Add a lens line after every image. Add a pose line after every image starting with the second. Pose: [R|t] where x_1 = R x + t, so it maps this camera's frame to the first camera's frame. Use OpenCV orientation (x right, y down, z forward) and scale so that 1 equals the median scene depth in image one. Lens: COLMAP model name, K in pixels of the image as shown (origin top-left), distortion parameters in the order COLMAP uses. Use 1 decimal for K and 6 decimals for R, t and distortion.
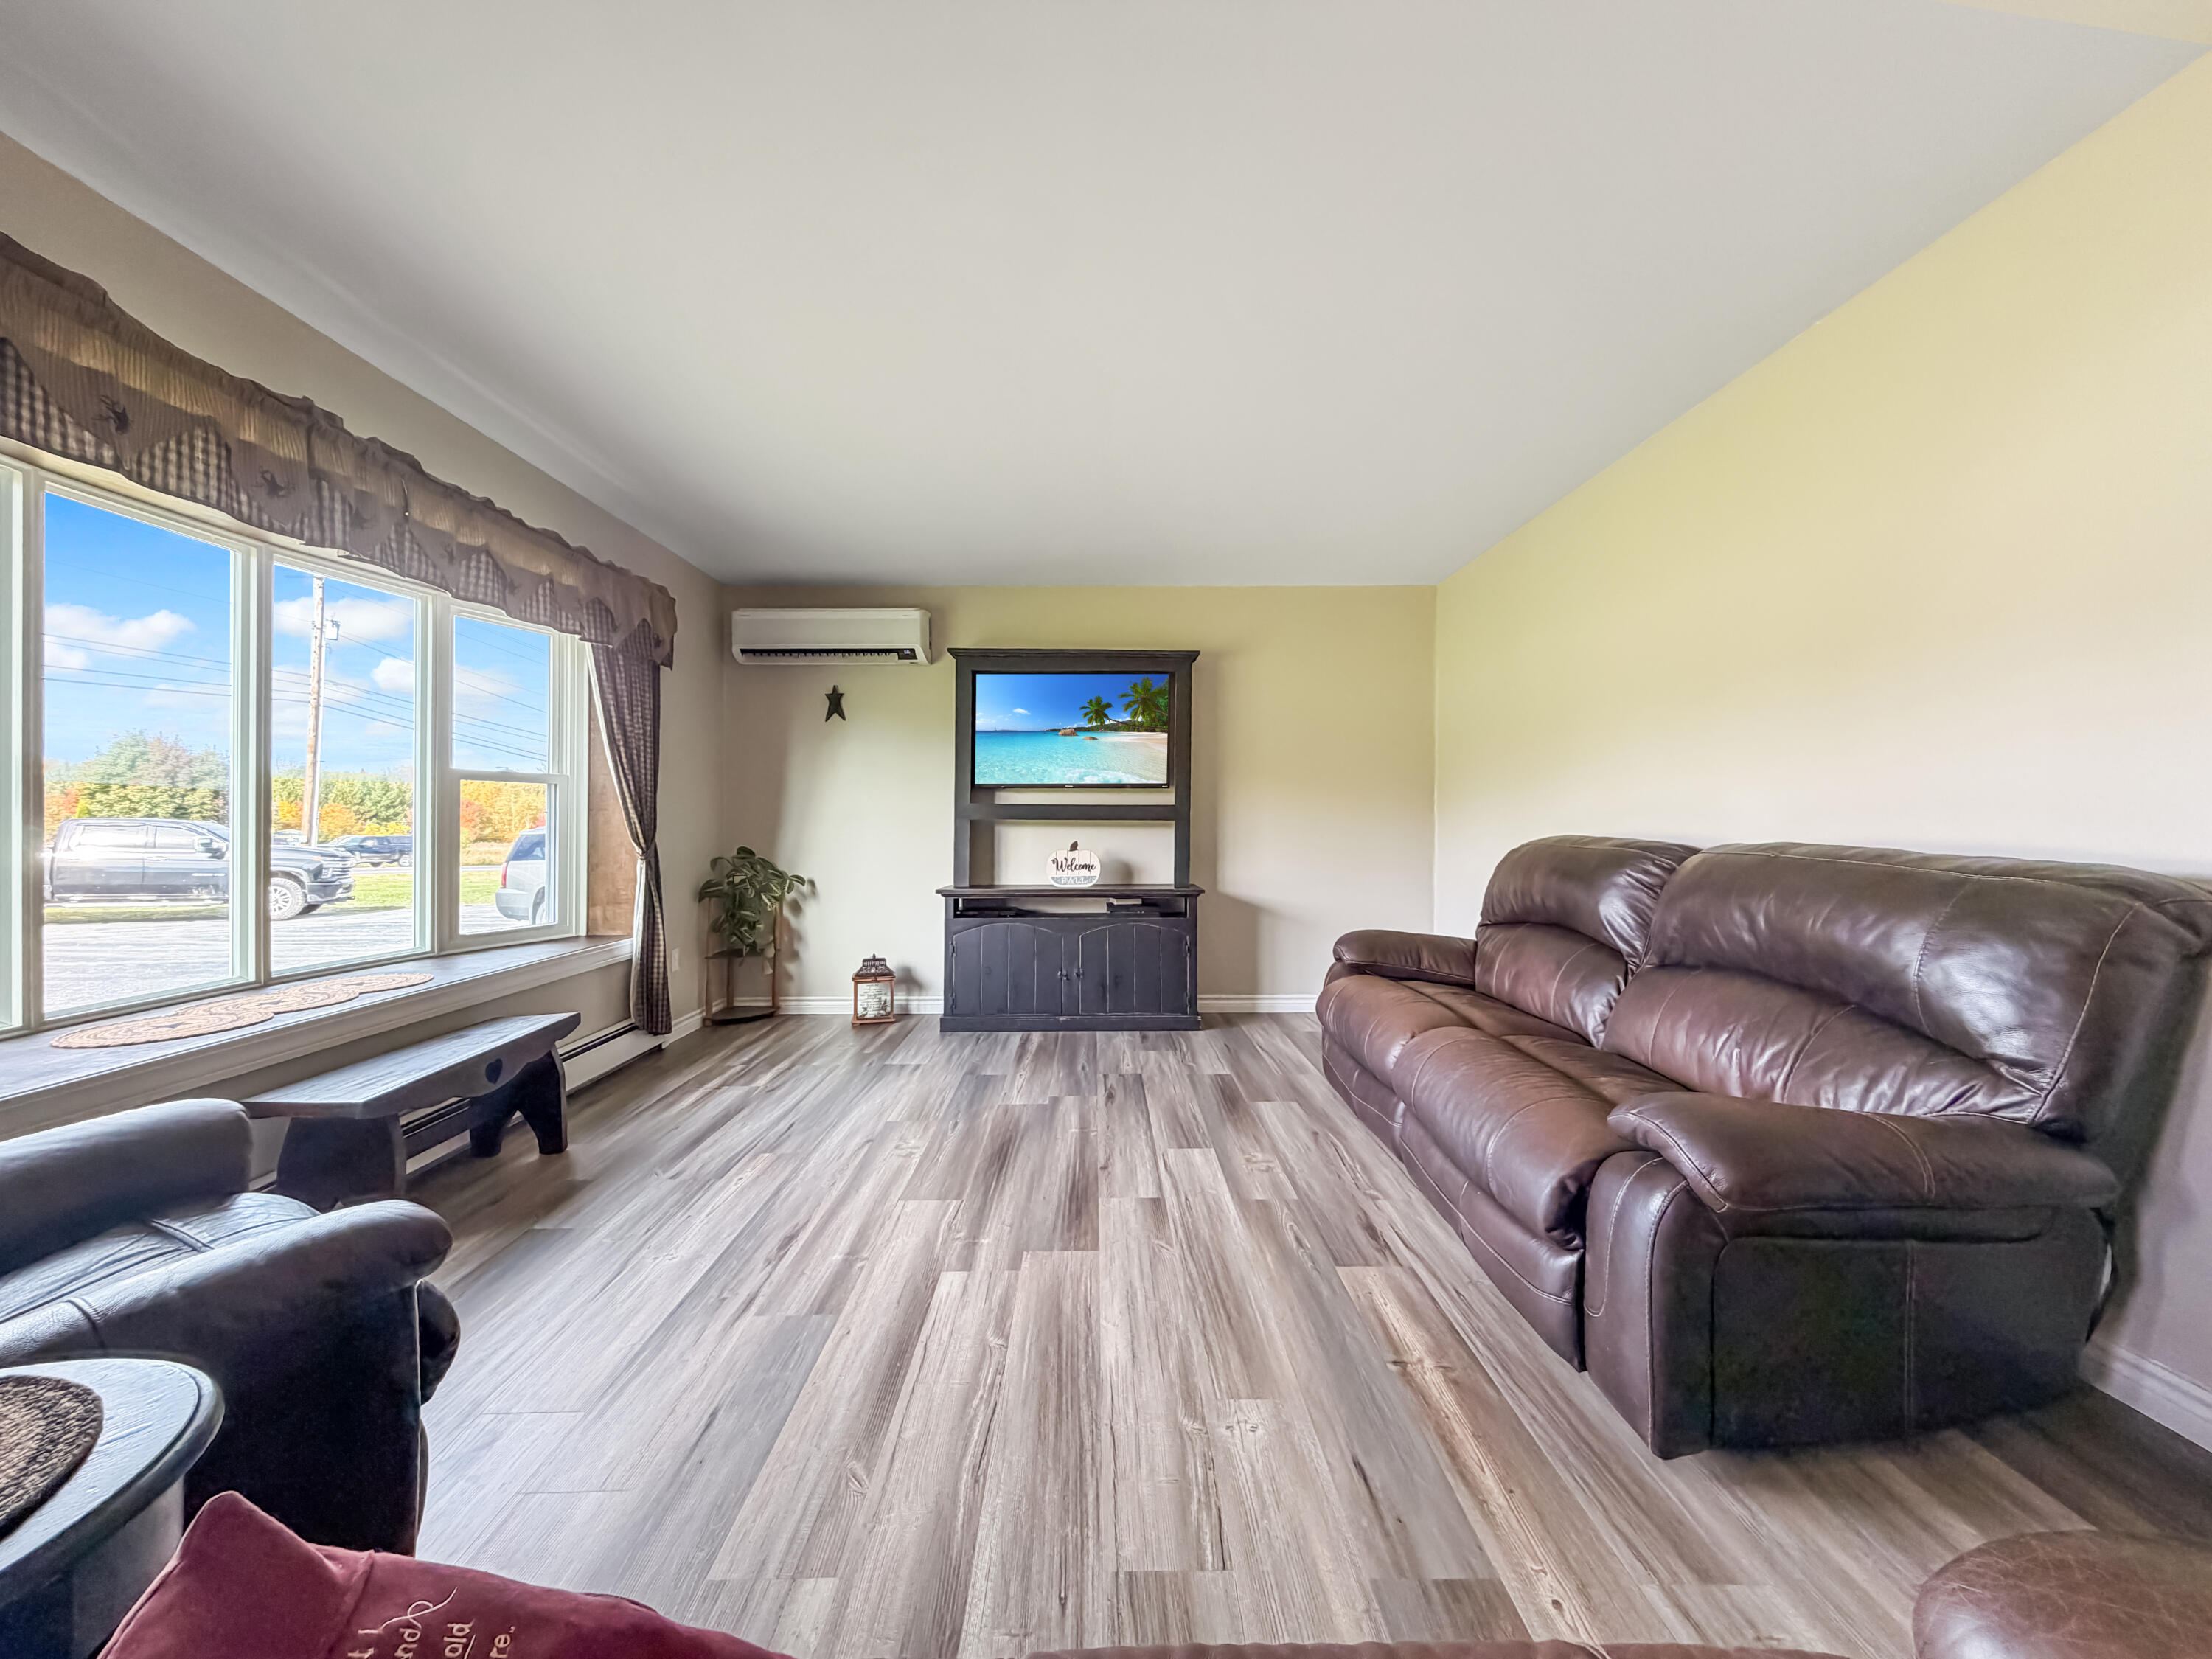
lens RADIAL K [[870.8, 0, 1106.2], [0, 870.8, 814.8], [0, 0, 1]] dist [0.018719, -0.000426]
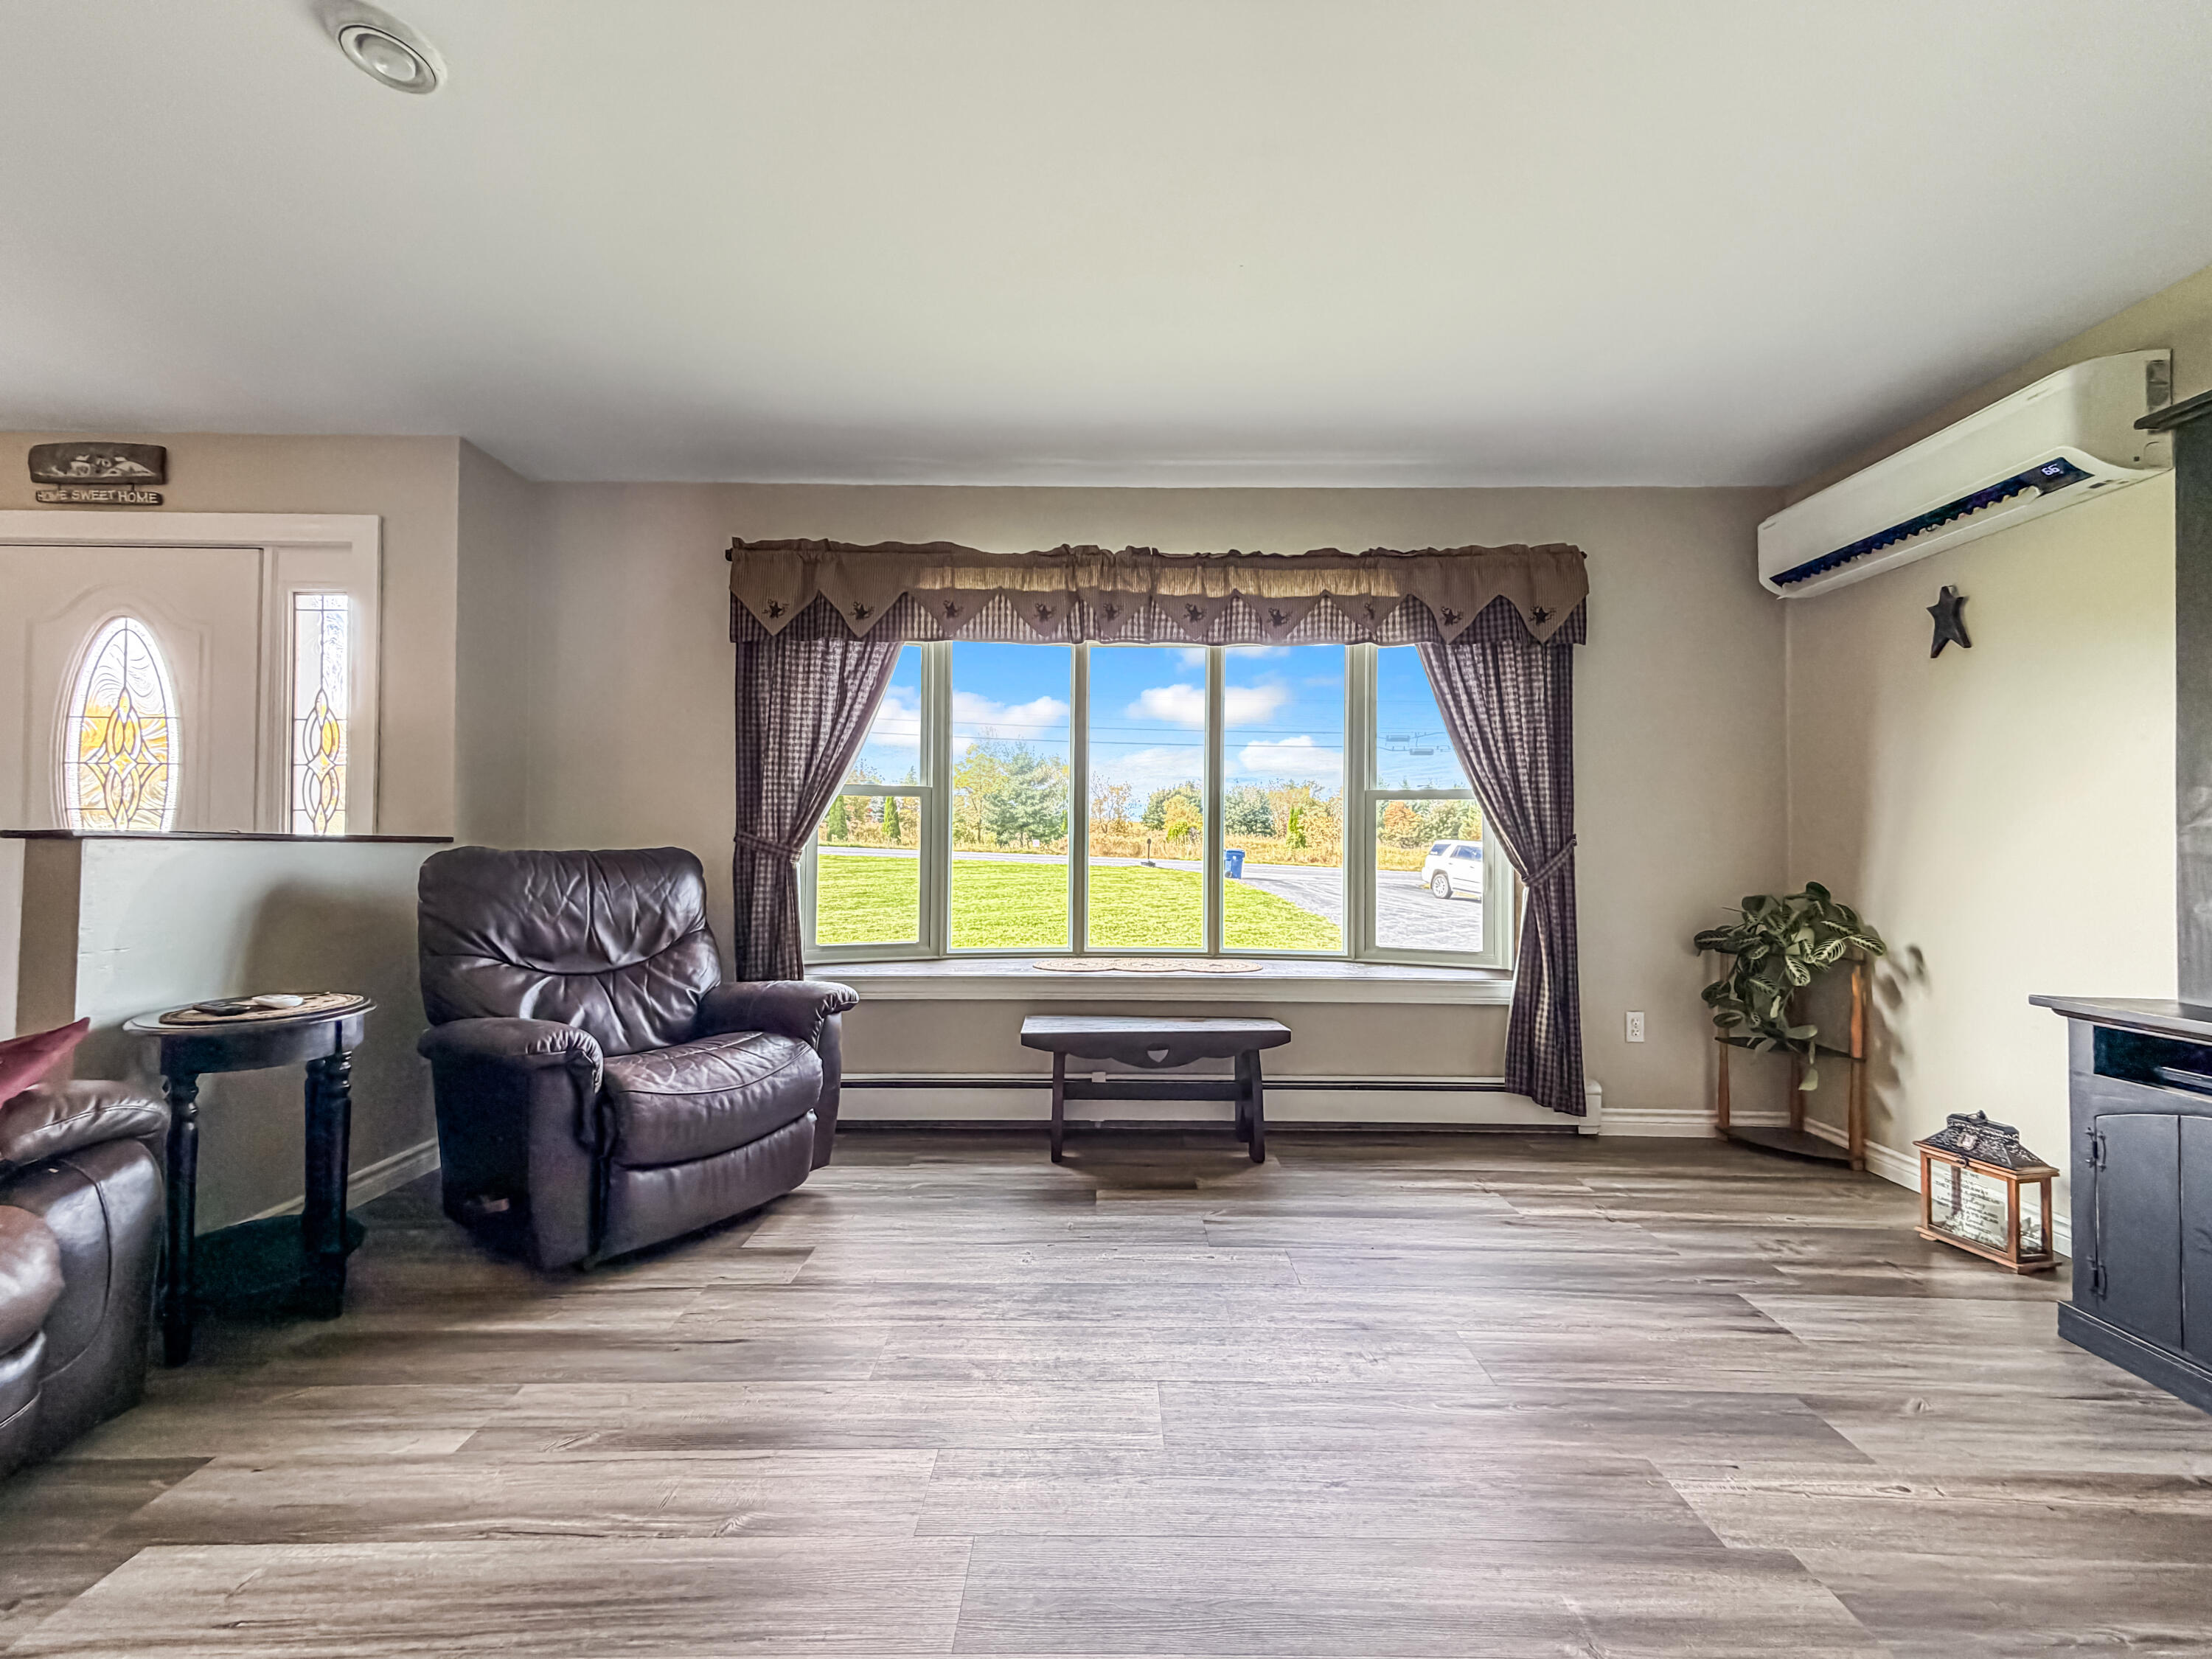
lens RADIAL K [[867.5, 0, 1106.0], [0, 867.5, 829.5], [0, 0, 1]] dist [0.020409, -0.000406]
pose [[-0.015131, -0.016337, -0.999752, 0.446912], [-0.001765, 0.999865, -0.016312, 0.017665], [0.999884, 0.001518, -0.015158, 0.946449]]
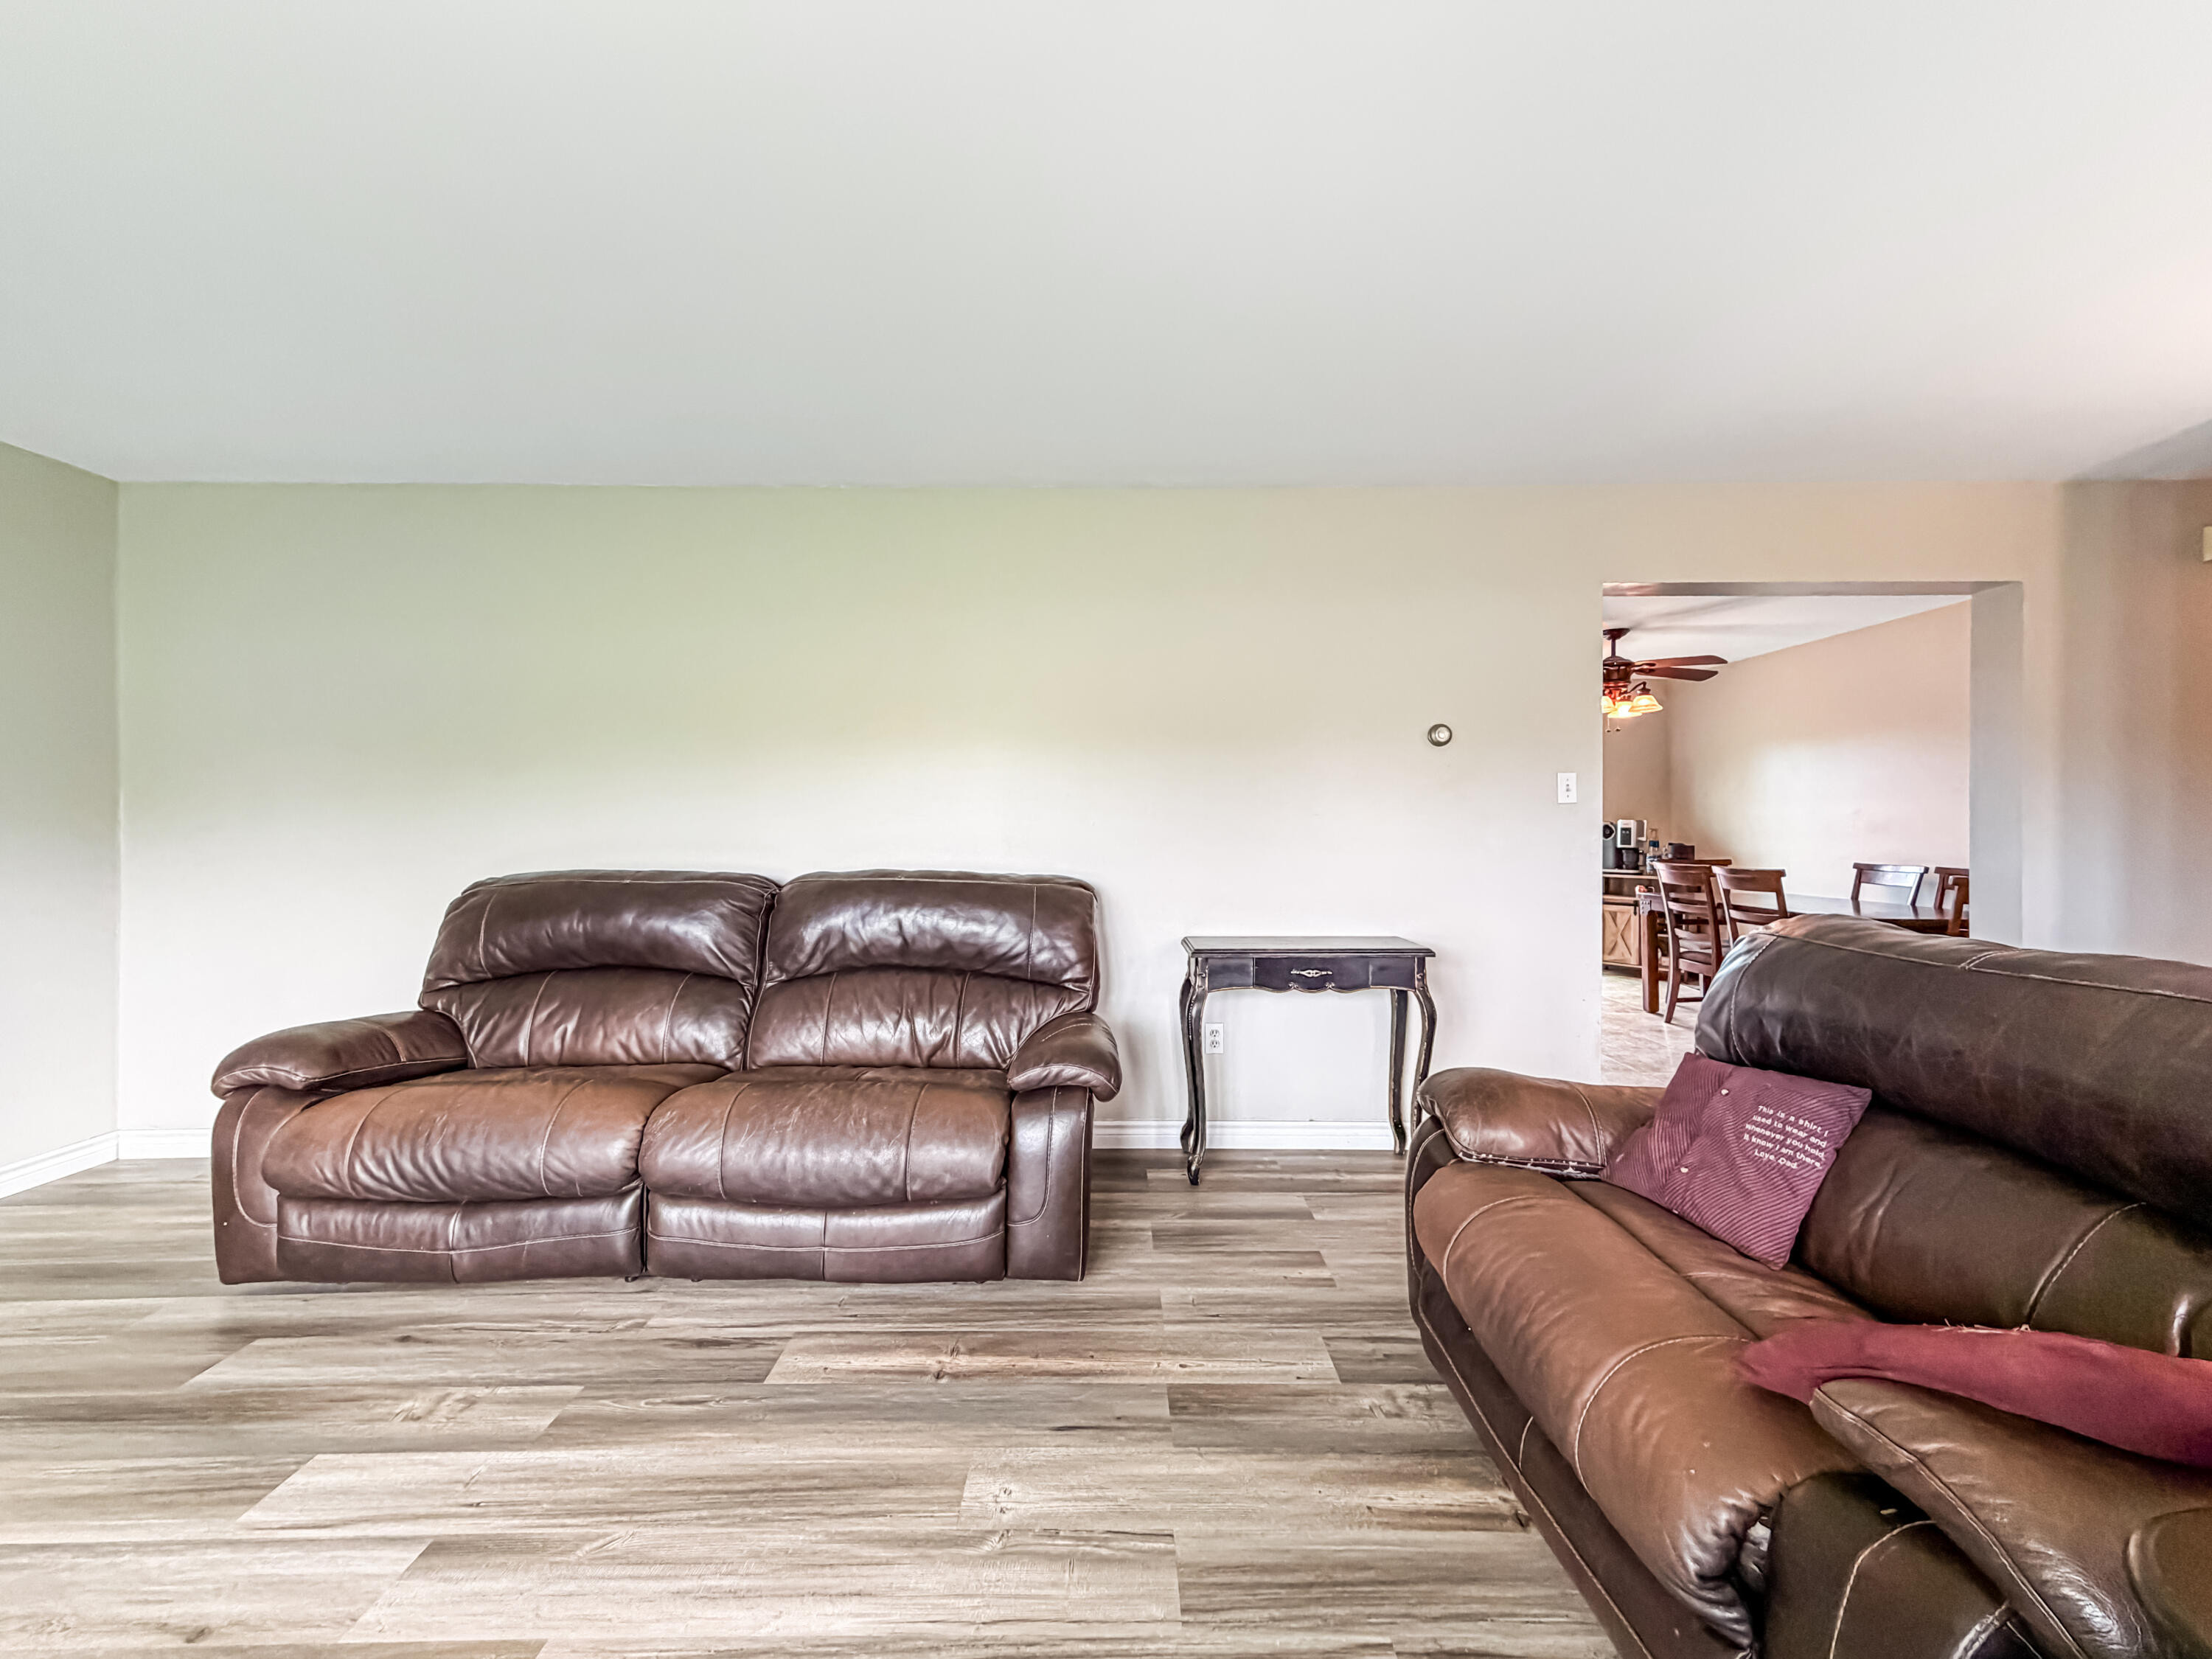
lens RADIAL K [[882.4, 0, 1106.0], [0, 882.4, 829.5], [0, 0, 1]] dist [0.019054, -0.000595]
pose [[0.009920, -0.008472, 0.999915, -0.512334], [-0.004516, 0.999954, 0.008518, -0.036989], [-0.999941, -0.004600, 0.009882, 0.541948]]
